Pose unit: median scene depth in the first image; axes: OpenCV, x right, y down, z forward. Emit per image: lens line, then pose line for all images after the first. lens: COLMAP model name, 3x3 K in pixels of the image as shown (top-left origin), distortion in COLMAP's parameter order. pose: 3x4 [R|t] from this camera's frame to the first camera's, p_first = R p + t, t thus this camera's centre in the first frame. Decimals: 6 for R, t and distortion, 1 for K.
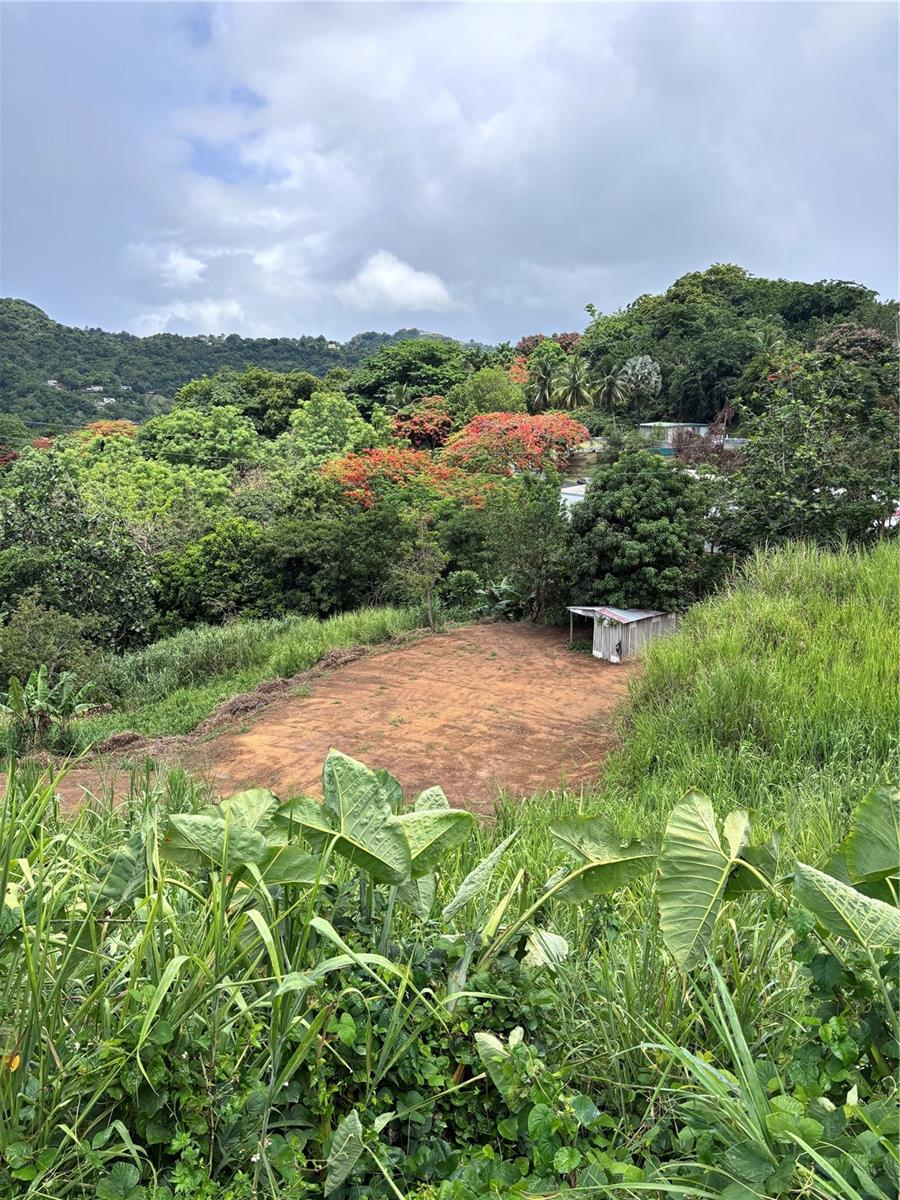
lens RADIAL K [[878.9, 0, 450.0], [0, 878.9, 600.0], [0, 0, 1]] dist [0.164715, -0.499031]
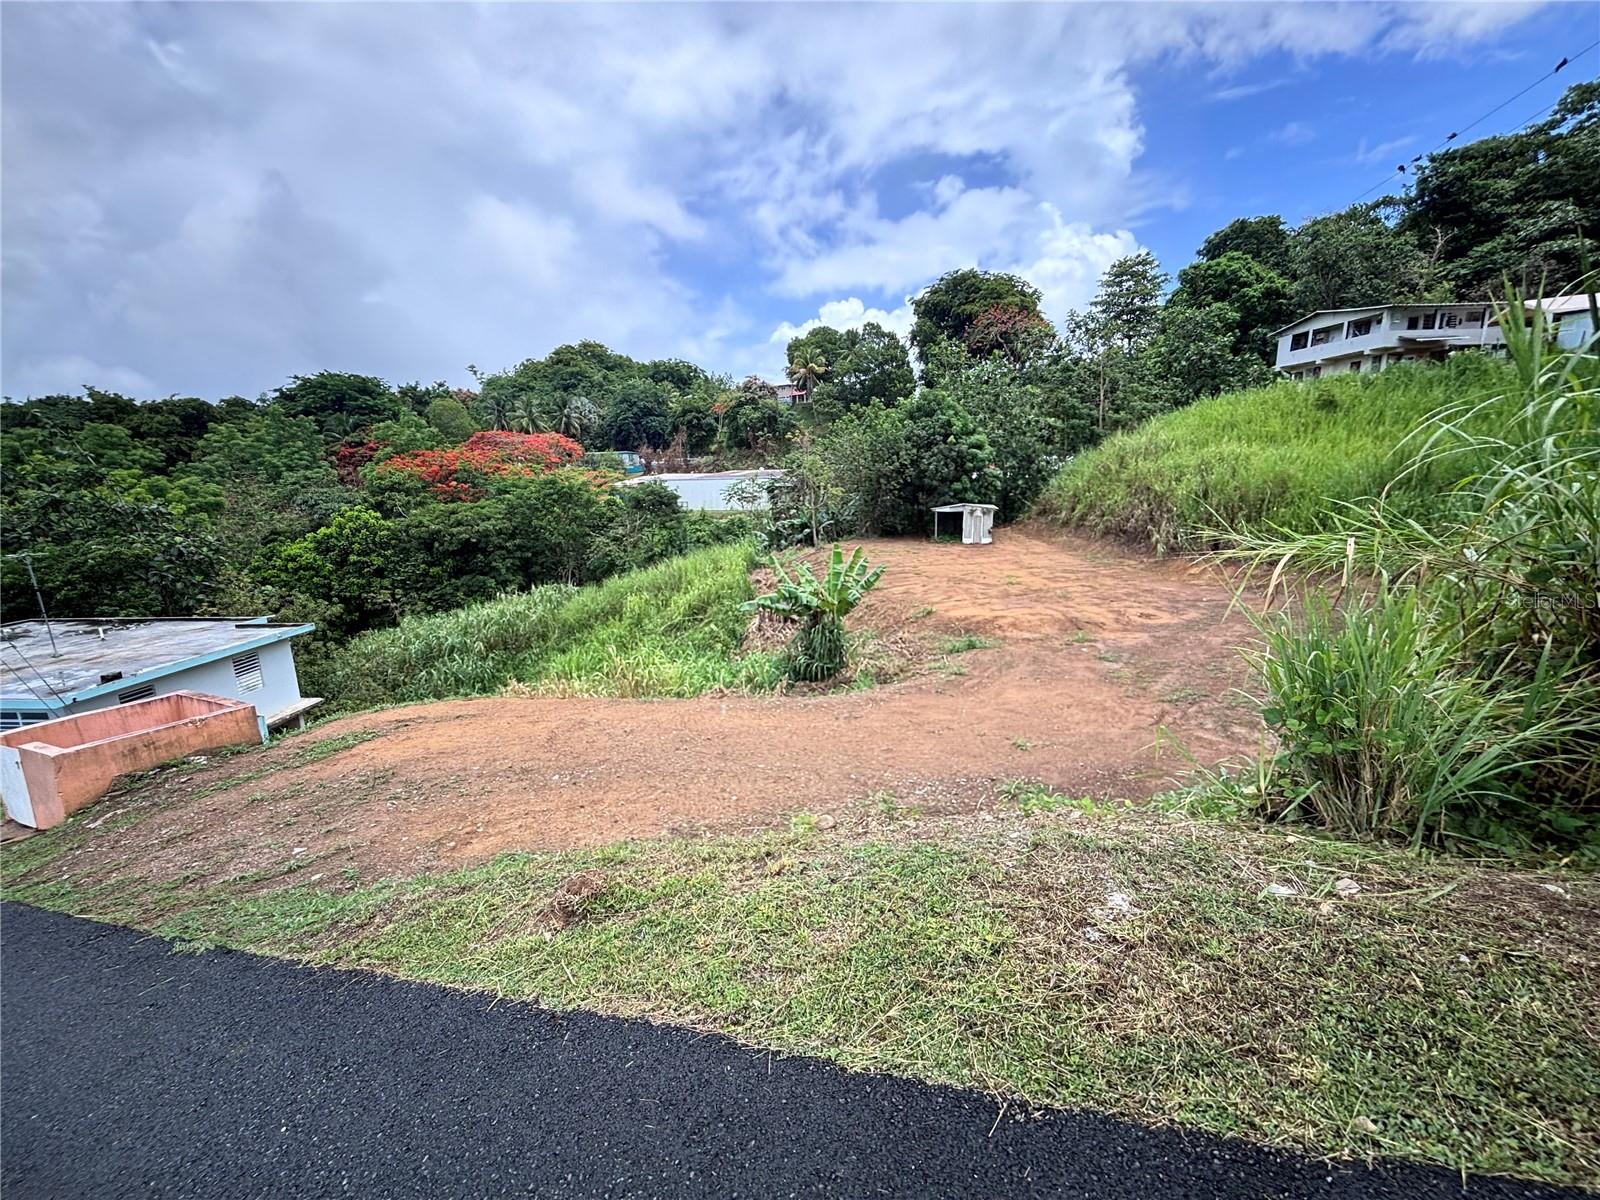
lens RADIAL K [[648.2, 0, 804.6], [0, 648.2, 599.4], [0, 0, 1]] dist [0.003429, 0.000353]
pose [[0.731658, -0.137516, 0.667657, -0.362916], [0.157385, 0.987056, 0.030831, 0.045211], [-0.663255, 0.082522, 0.743830, 0.267146]]
